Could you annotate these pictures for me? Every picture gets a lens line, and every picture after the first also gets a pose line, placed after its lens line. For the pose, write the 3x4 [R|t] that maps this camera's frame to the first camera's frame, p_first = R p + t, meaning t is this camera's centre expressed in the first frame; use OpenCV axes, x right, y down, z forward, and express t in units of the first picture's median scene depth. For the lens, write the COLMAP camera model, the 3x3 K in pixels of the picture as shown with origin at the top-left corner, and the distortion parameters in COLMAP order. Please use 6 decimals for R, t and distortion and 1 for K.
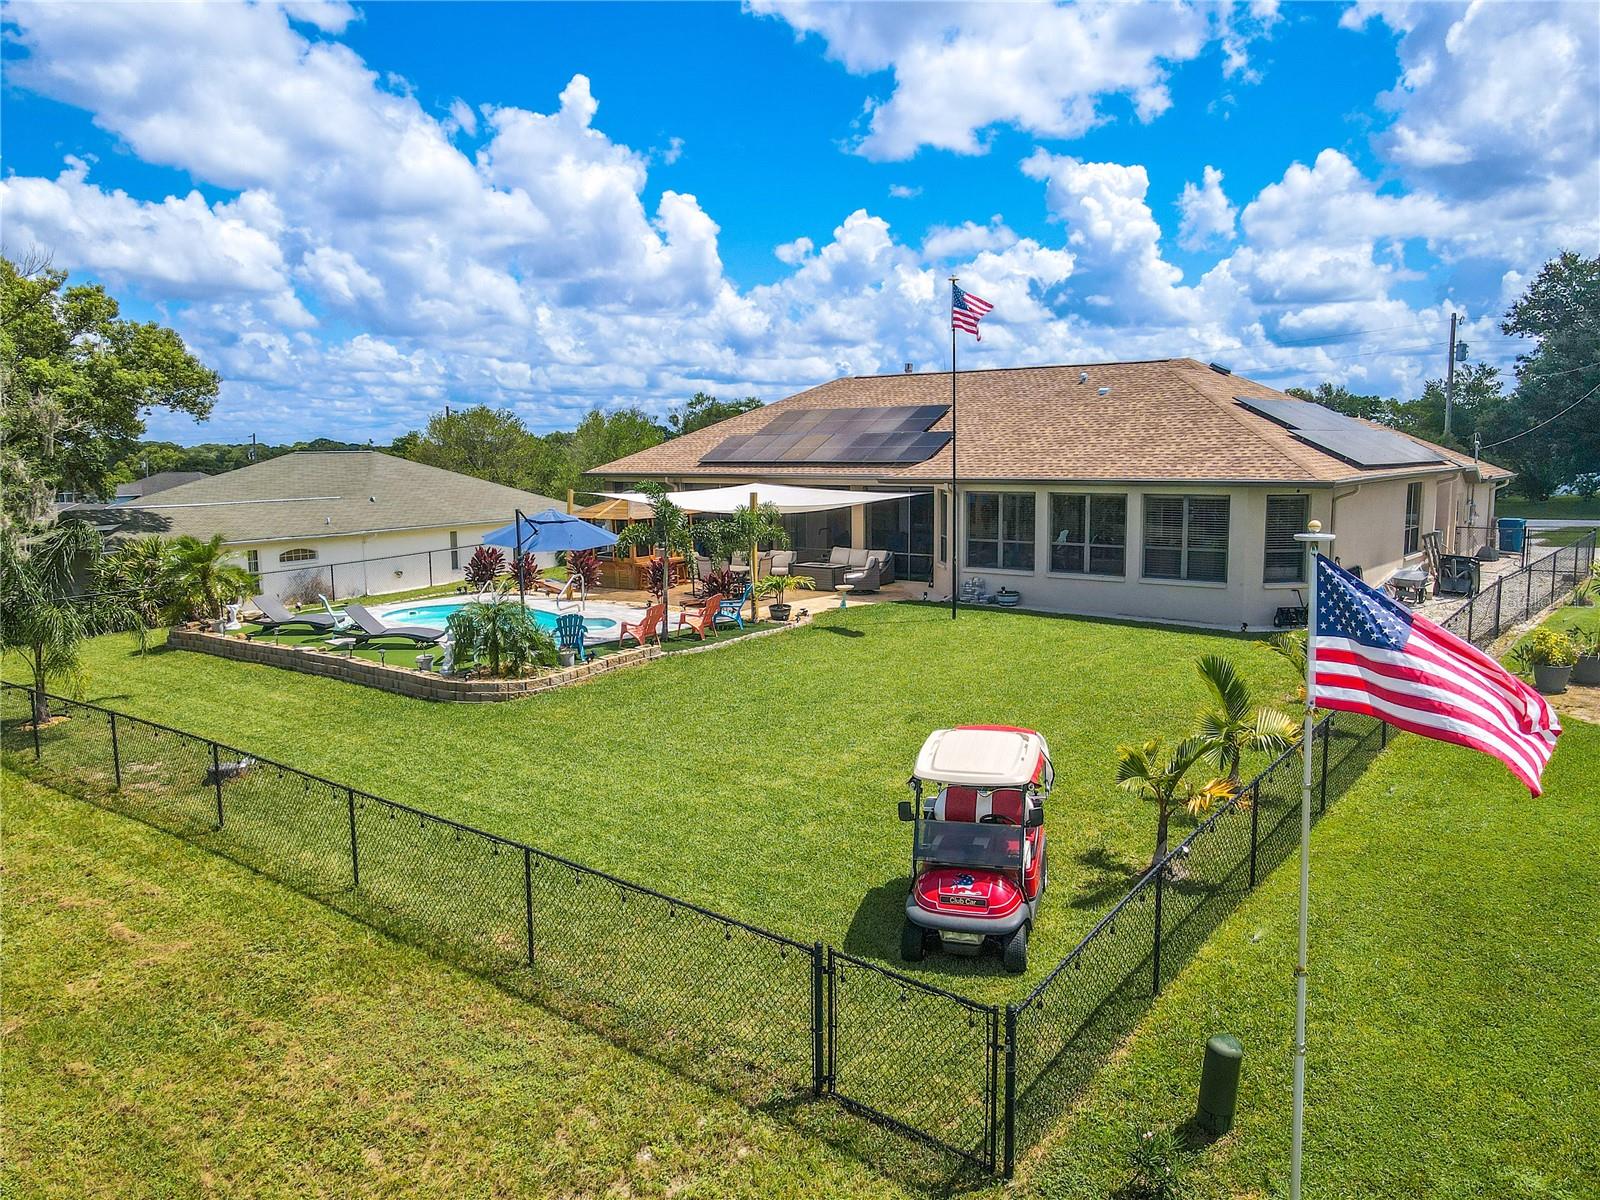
lens RADIAL K [[1168.0, 0, 800.0], [0, 1168.0, 600.0], [0, 0, 1]] dist [-0.002744, 0.027212]
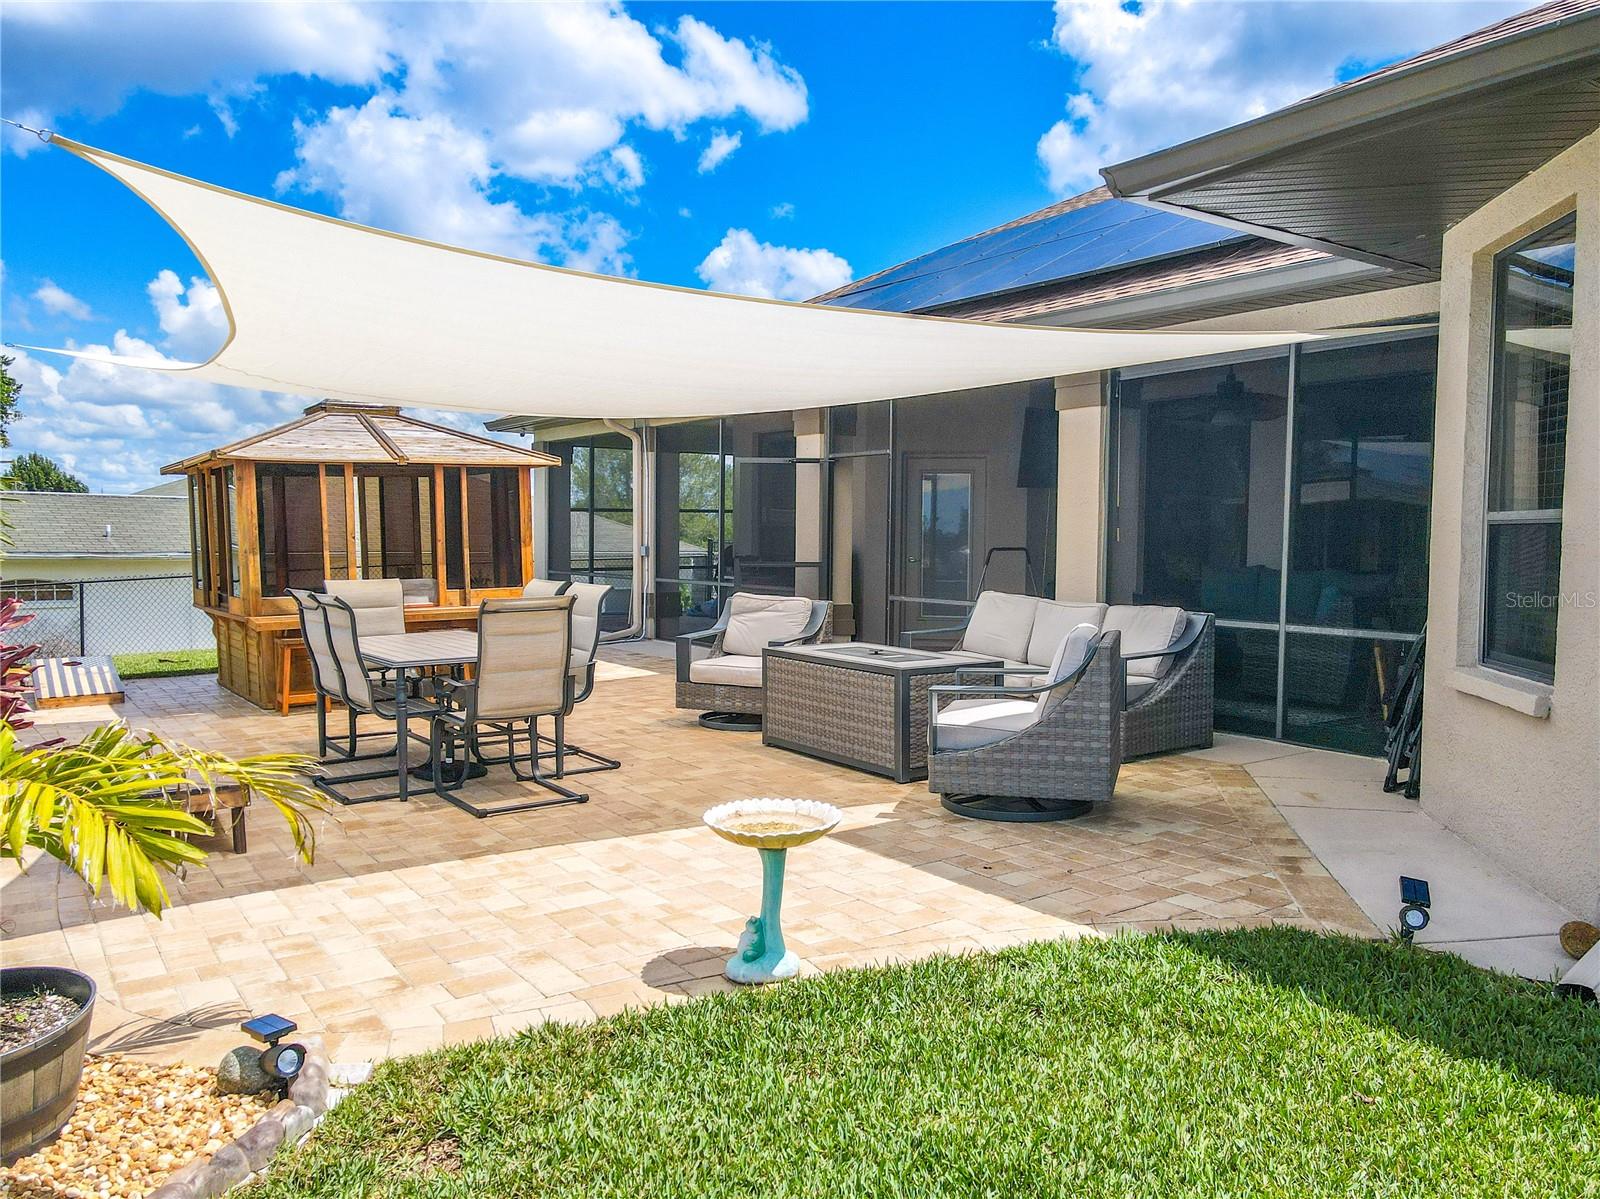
lens RADIAL K [[1168.0, 0, 800.0], [0, 1168.0, 599.5], [0, 0, 1]] dist [-0.002744, 0.027212]
pose [[0.955205, 0.033736, -0.294014, 0.087413], [-0.055856, 0.996177, -0.067163, -0.029798], [0.290625, 0.080577, 0.953438, 0.948738]]
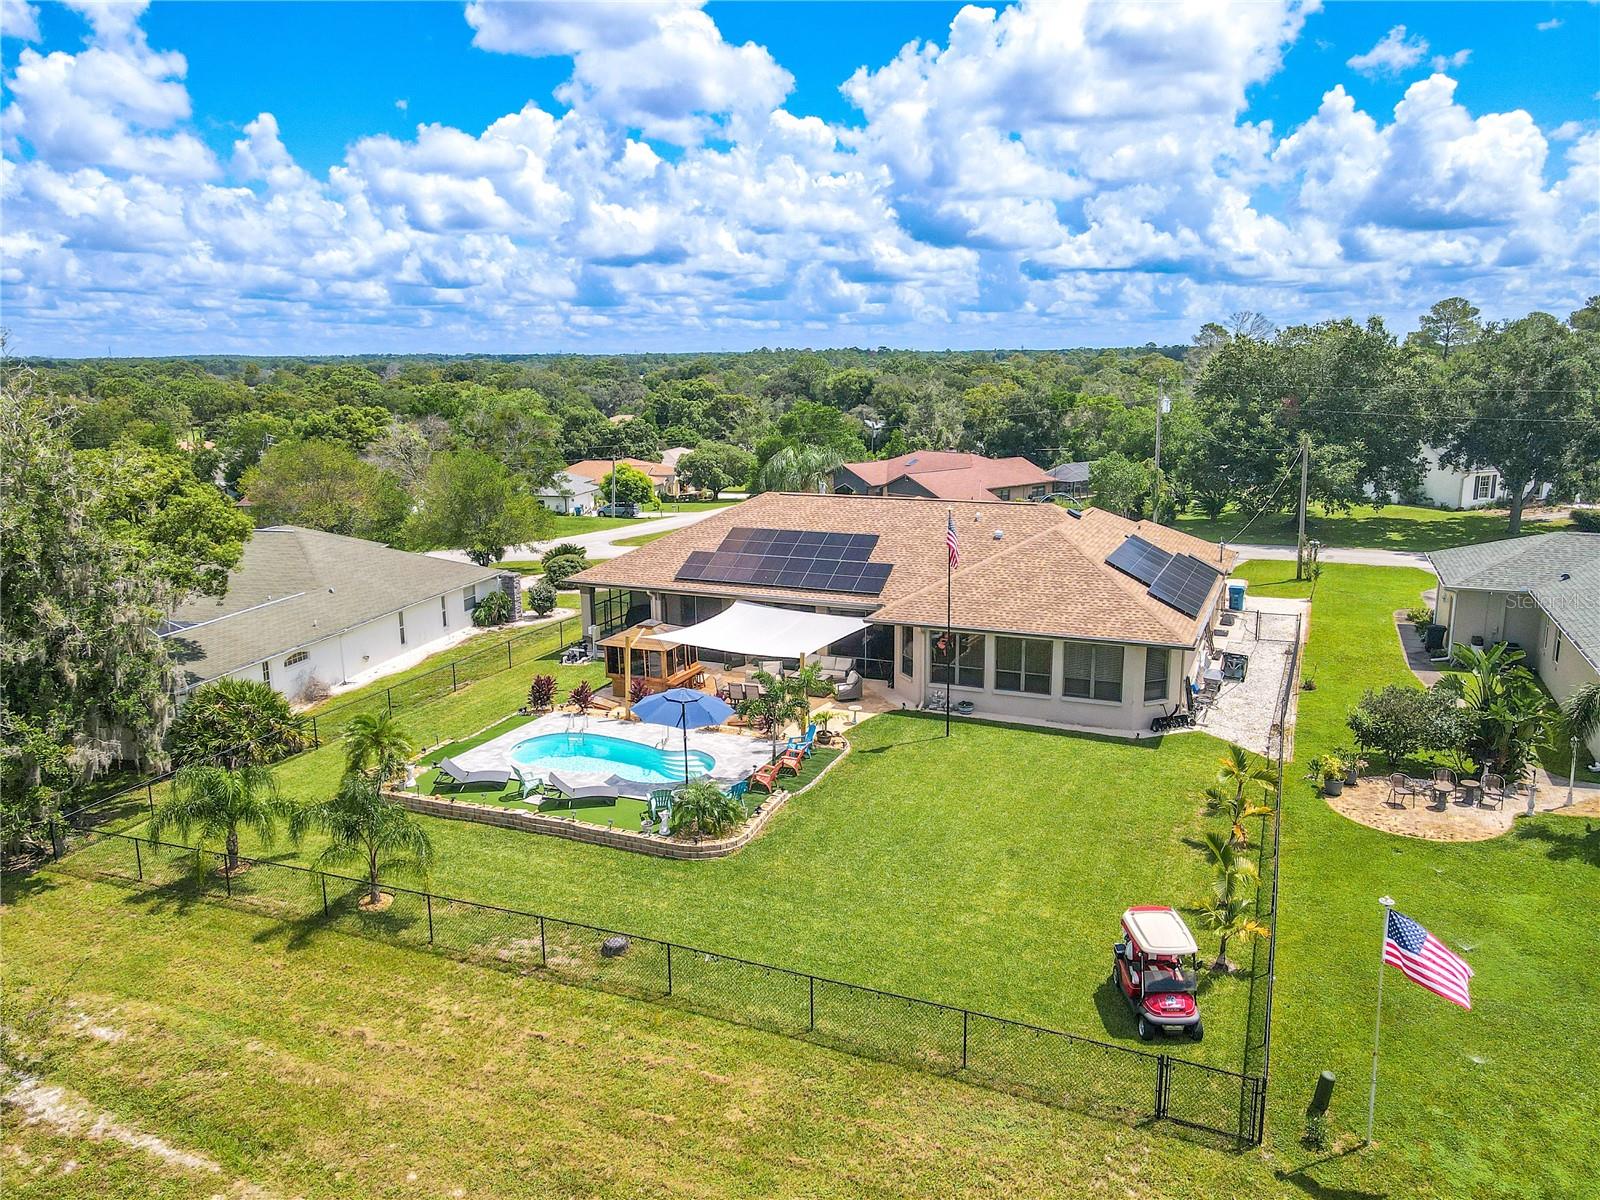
lens RADIAL K [[1148.5, 0, 800.0], [0, 1148.5, 600.0], [0, 0, 1]] dist [0.006170, -0.000026]
pose [[0.964930, -0.049272, 0.257842, -0.399538], [0.032259, 0.997039, 0.069804, -0.255443], [-0.260518, -0.059038, 0.963662, -0.306828]]
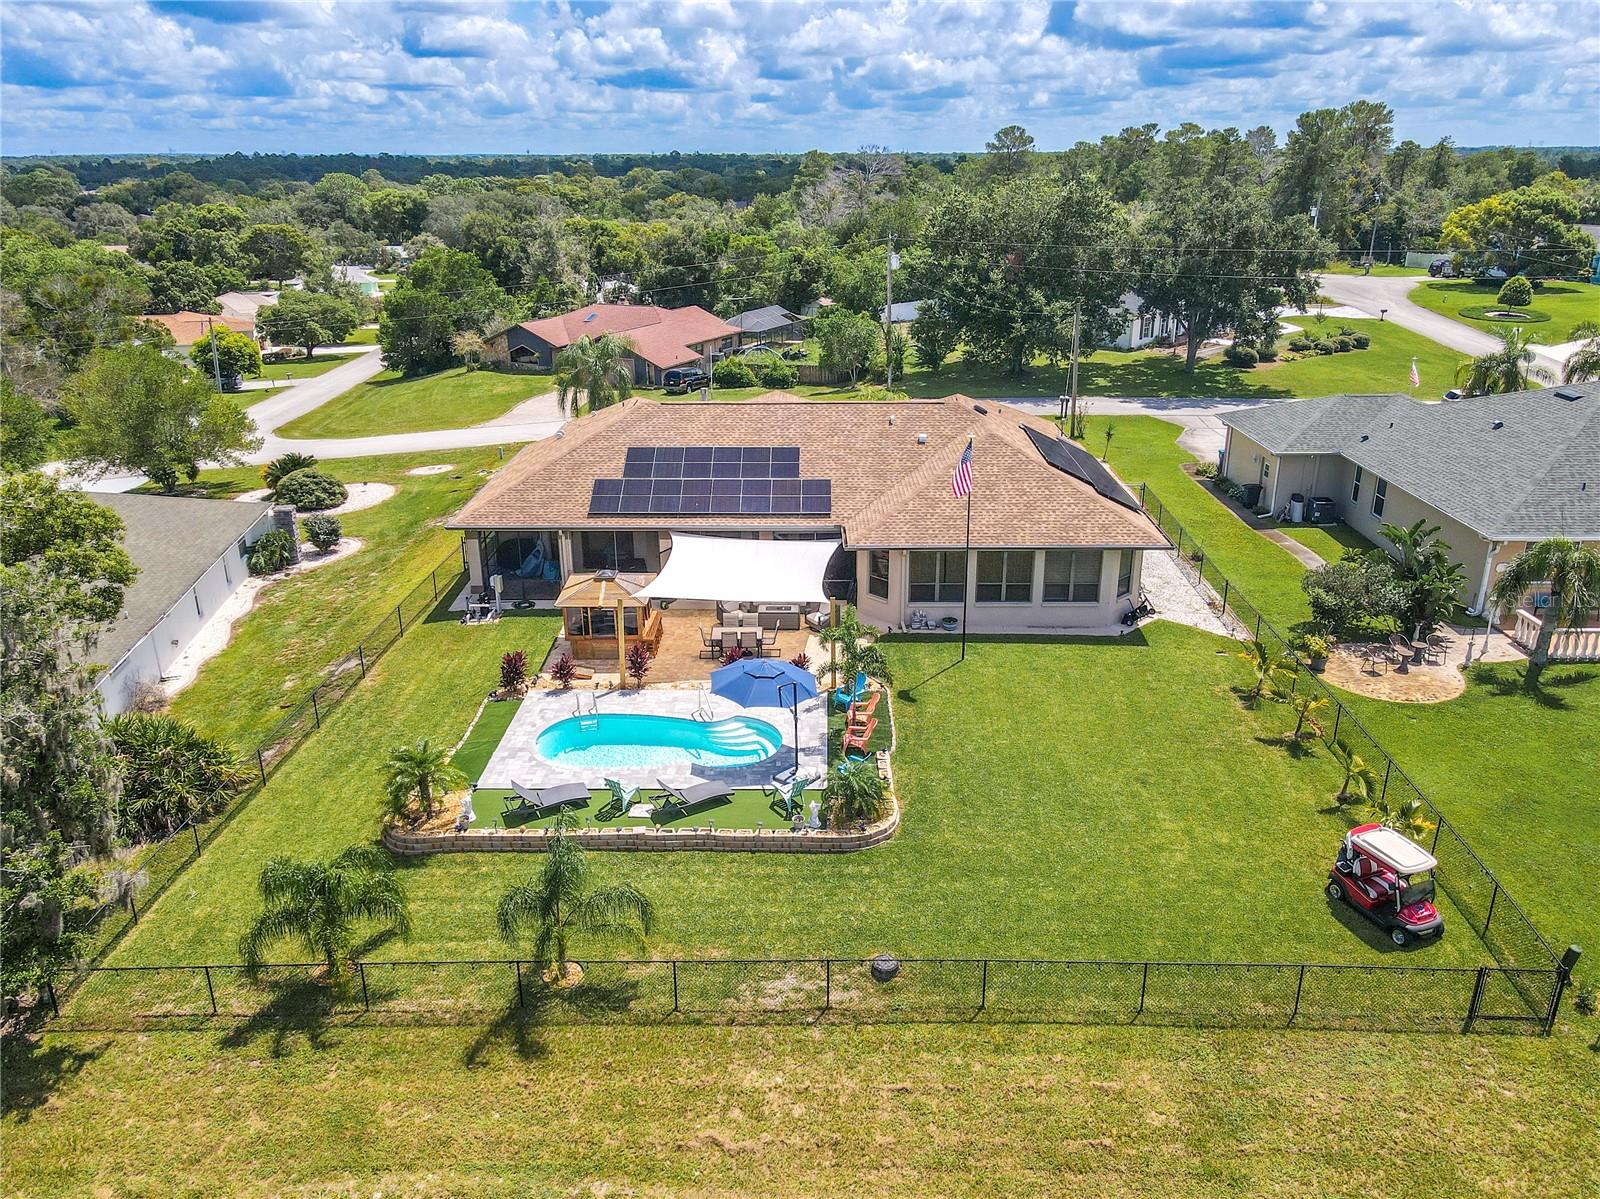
lens RADIAL K [[1168.0, 0, 800.0], [0, 1168.0, 599.5], [0, 0, 1]] dist [-0.002744, 0.027212]
pose [[0.793624, -0.204808, 0.572900, -0.840139], [0.080011, 0.968592, 0.235429, -0.411741], [-0.603125, -0.141004, 0.785085, -0.004350]]
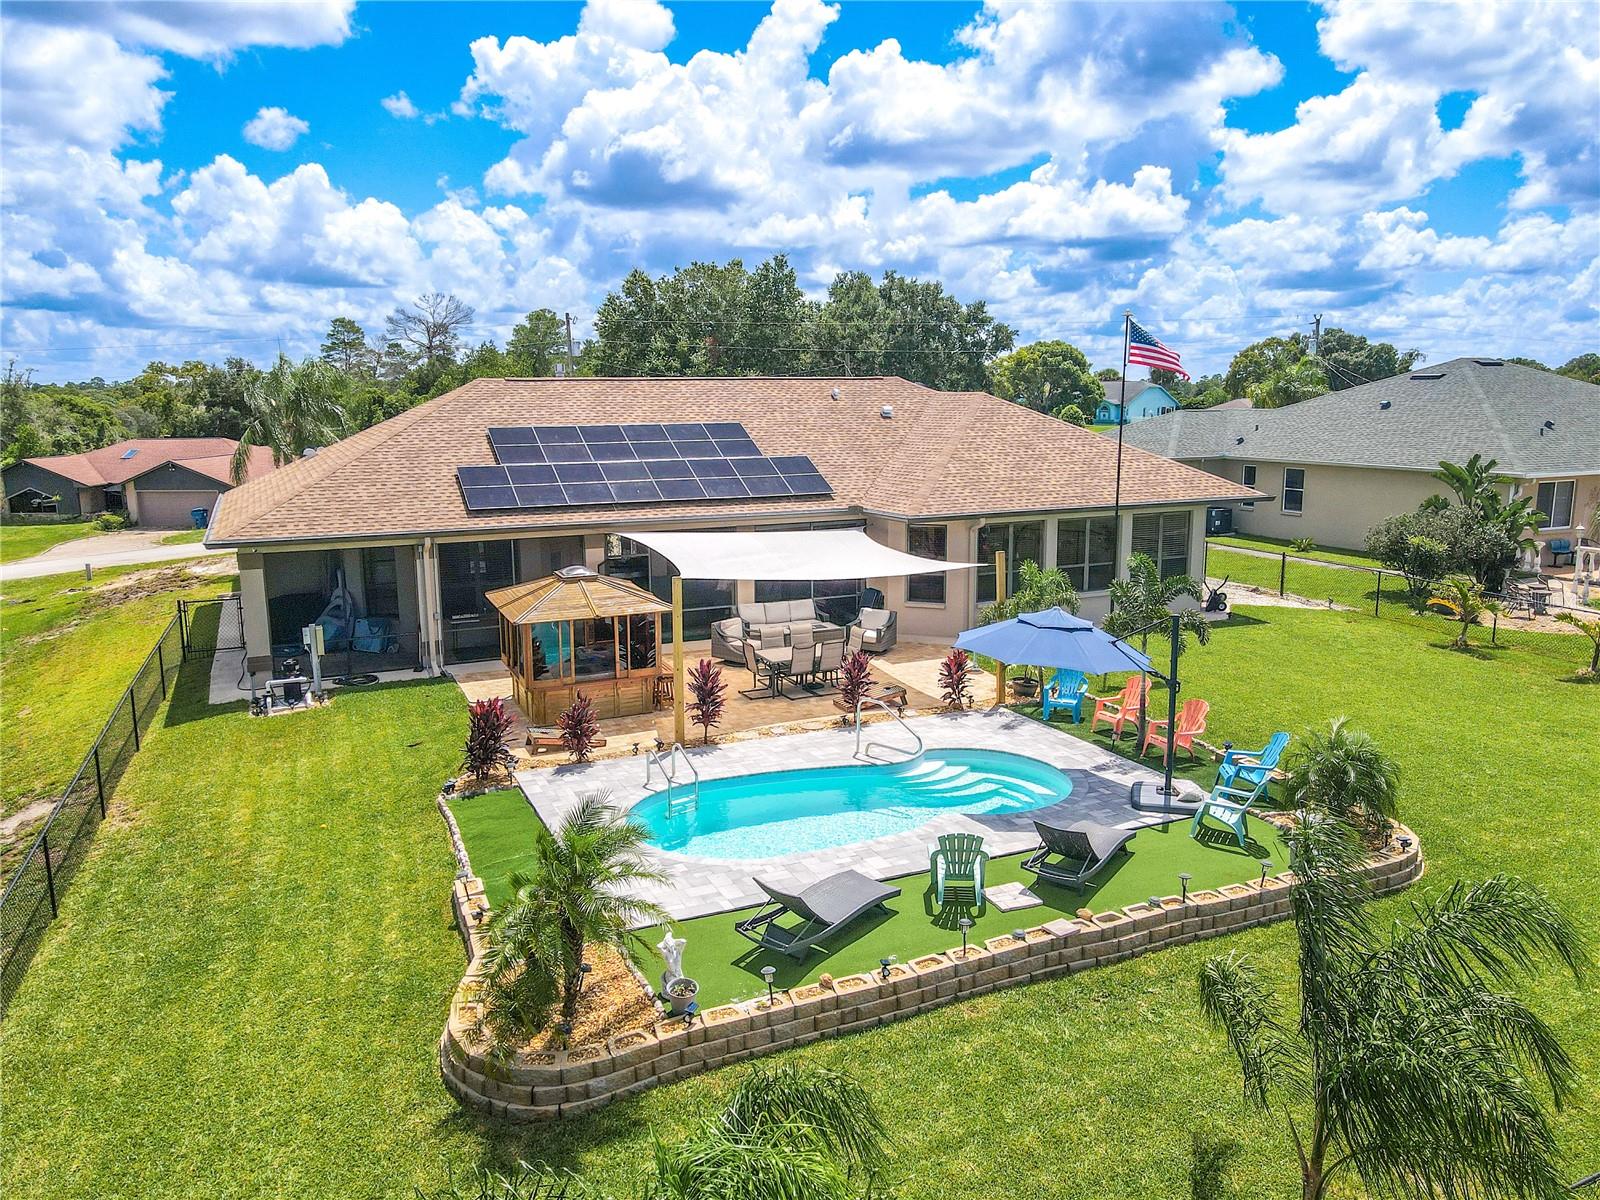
lens RADIAL K [[1168.0, 0, 800.0], [0, 1168.0, 600.0], [0, 0, 1]] dist [-0.002744, 0.027212]
pose [[0.464243, -0.150757, 0.872783, -0.846049], [0.126420, 0.986597, 0.103172, -0.165130], [-0.876639, 0.062440, 0.477079, 0.754042]]
